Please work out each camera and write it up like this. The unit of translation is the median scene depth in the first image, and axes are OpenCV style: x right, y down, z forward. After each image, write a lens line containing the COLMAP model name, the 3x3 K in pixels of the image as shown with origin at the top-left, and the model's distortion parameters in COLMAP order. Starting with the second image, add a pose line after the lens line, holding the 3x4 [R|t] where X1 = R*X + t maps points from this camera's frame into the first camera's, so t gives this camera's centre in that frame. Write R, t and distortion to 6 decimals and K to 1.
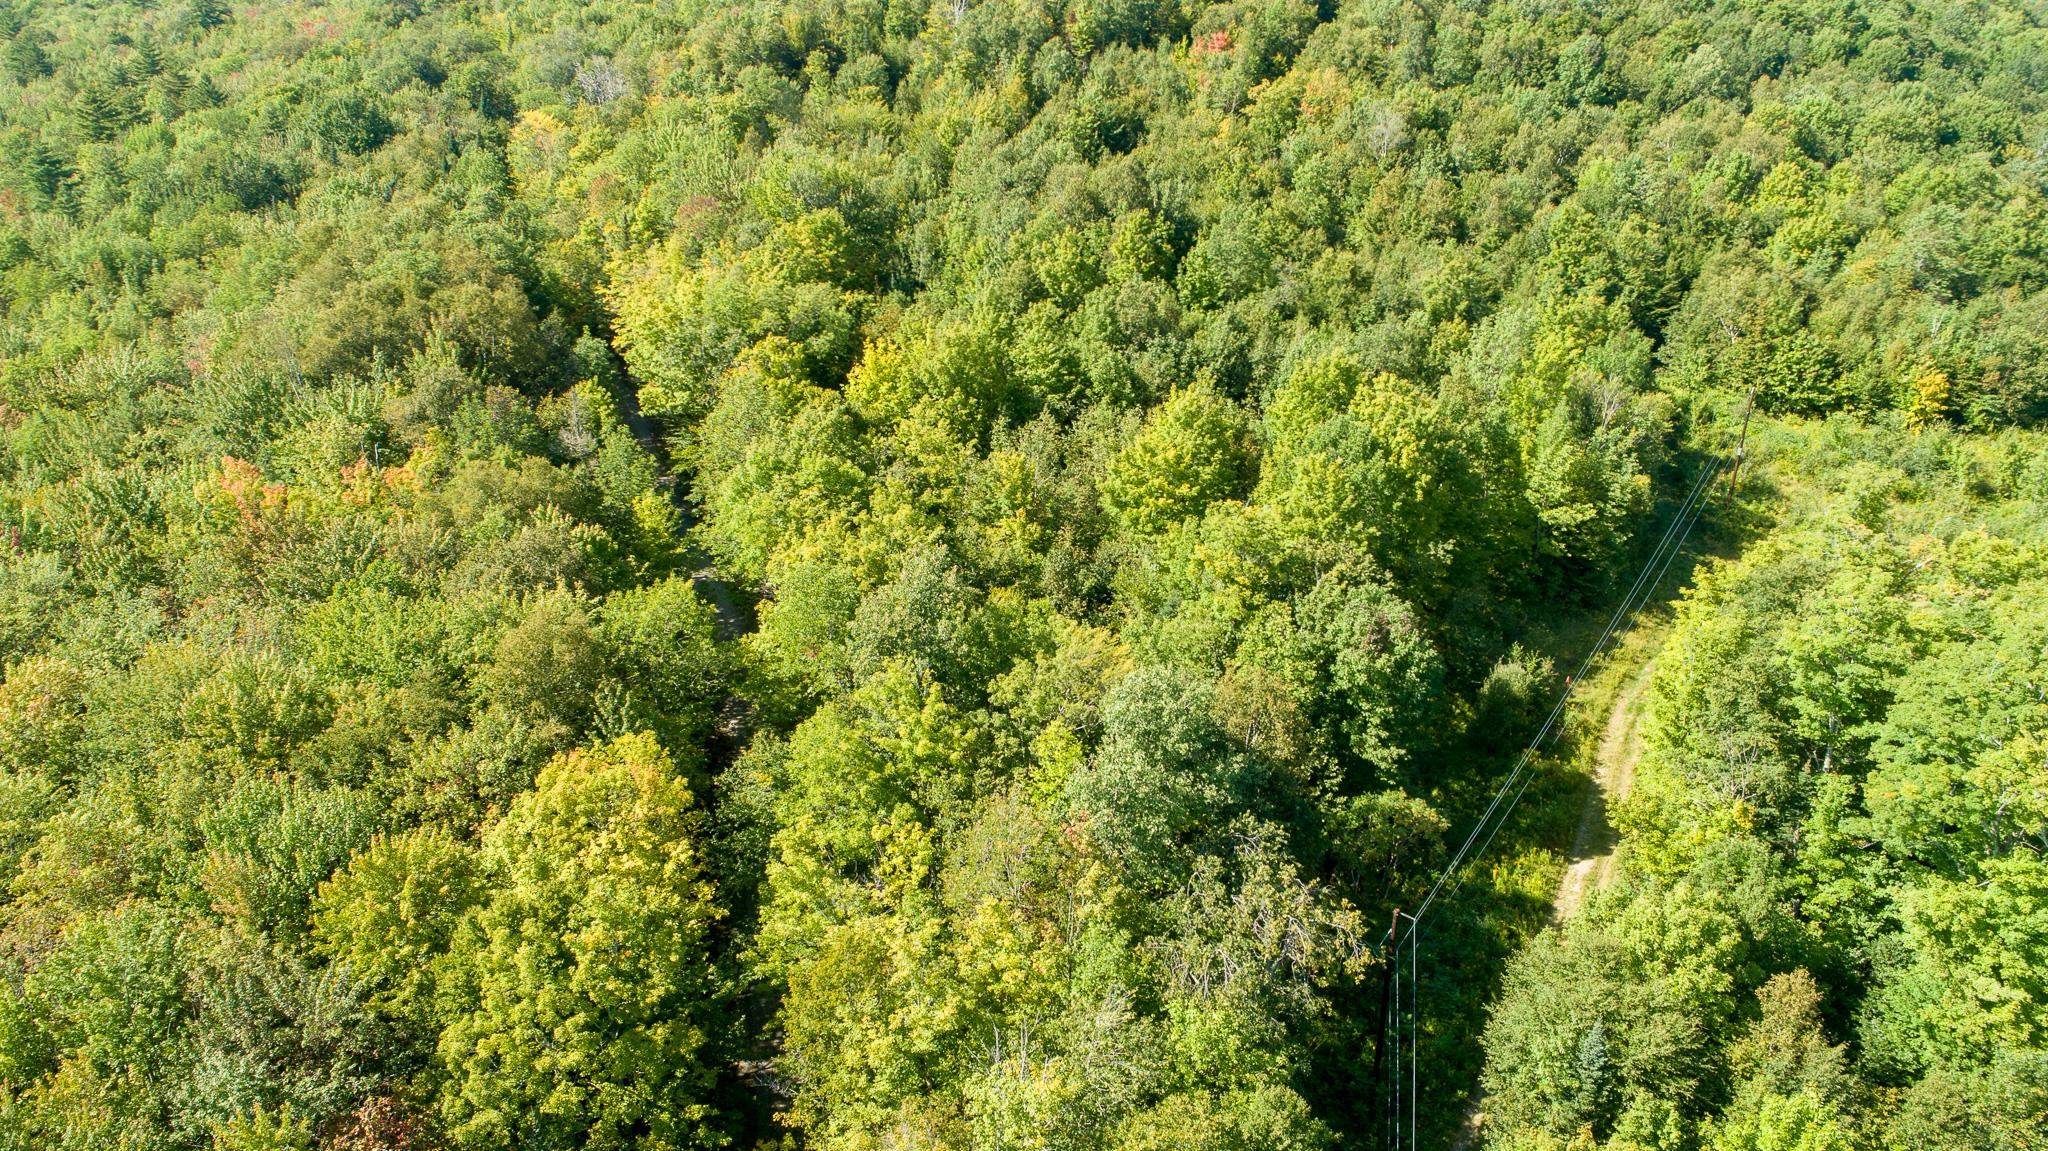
lens RADIAL K [[1432.6, 0, 1029.5], [0, 1432.6, 574.5], [0, 0, 1]] dist [-0.023289, -0.001436]
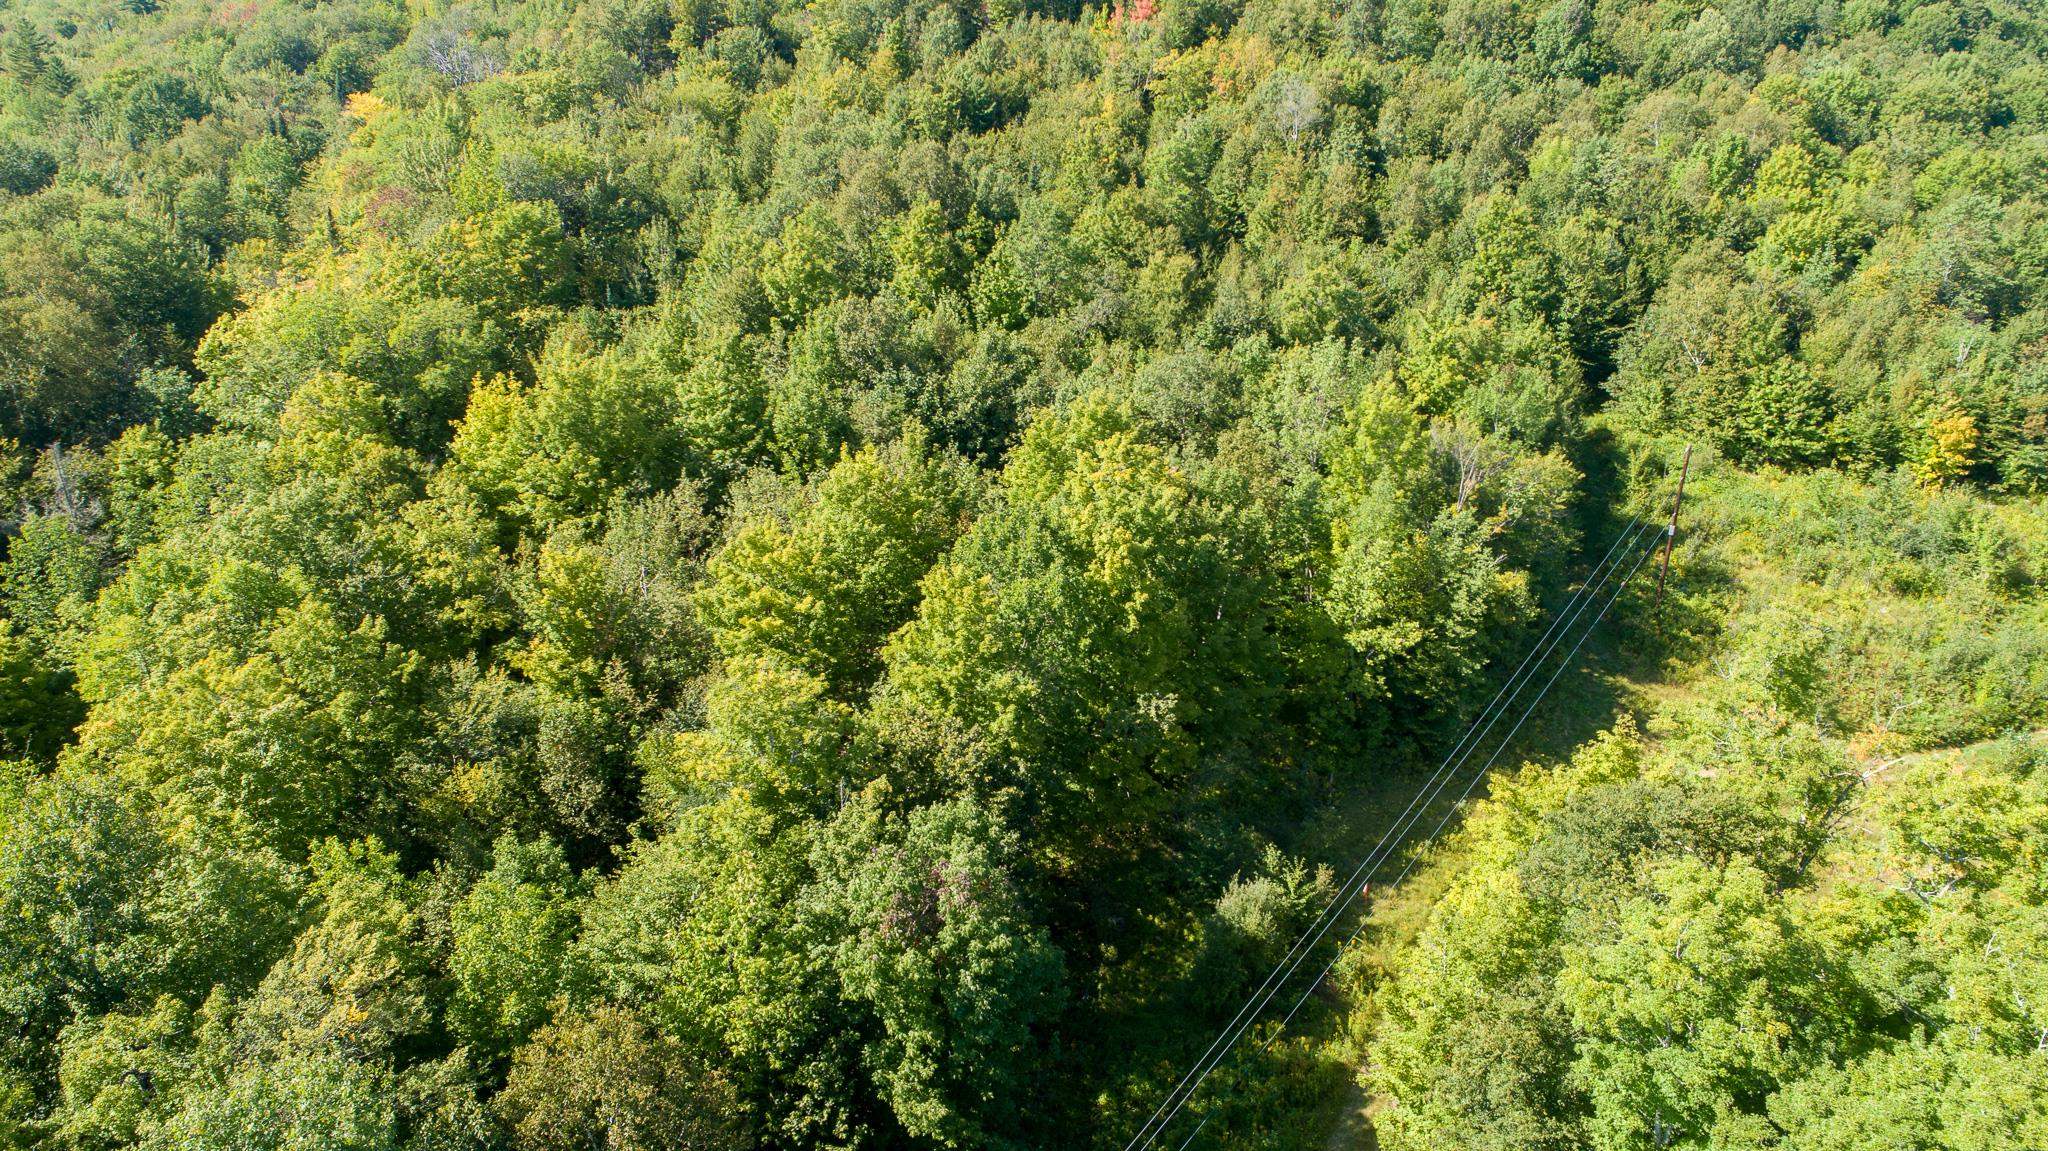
lens RADIAL K [[1432.6, 0, 1019.3], [0, 1432.6, 577.9], [0, 0, 1]] dist [-0.023289, -0.001436]
pose [[0.999083, 0.011084, -0.041349, 0.156249], [-0.010891, 0.999929, 0.004880, -0.049879], [0.041400, -0.004425, 0.999133, 0.204076]]
